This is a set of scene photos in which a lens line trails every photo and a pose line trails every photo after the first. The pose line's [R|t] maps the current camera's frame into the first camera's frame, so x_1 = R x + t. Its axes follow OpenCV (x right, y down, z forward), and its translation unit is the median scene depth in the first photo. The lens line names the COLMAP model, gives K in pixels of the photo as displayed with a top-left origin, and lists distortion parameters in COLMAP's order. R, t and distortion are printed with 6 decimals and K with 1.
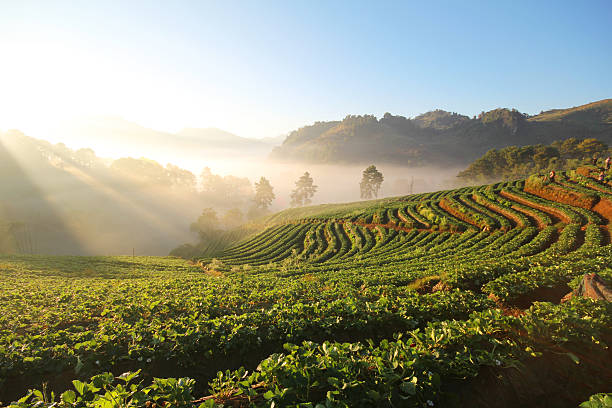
lens RADIAL K [[286.1, 0, 308.1], [0, 286.1, 204.7], [0, 0, 1]] dist [0.000560, -0.000261]
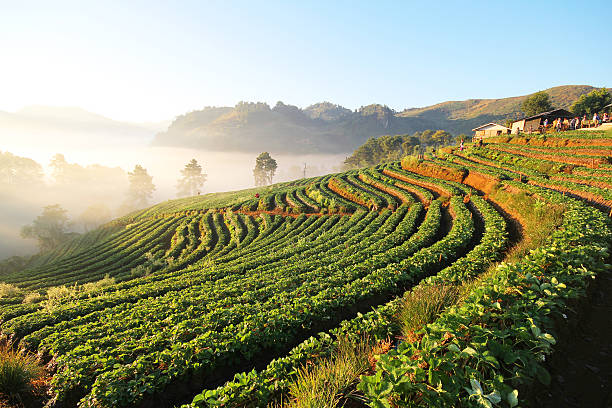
lens RADIAL K [[285.8, 0, 307.9], [0, 285.8, 203.8], [0, 0, 1]] dist [-0.001088, -0.000567]
pose [[0.938013, -0.057717, 0.341760, 0.074472], [0.045564, 0.998014, 0.043488, 0.014270], [-0.343591, -0.025221, 0.938781, 0.144886]]
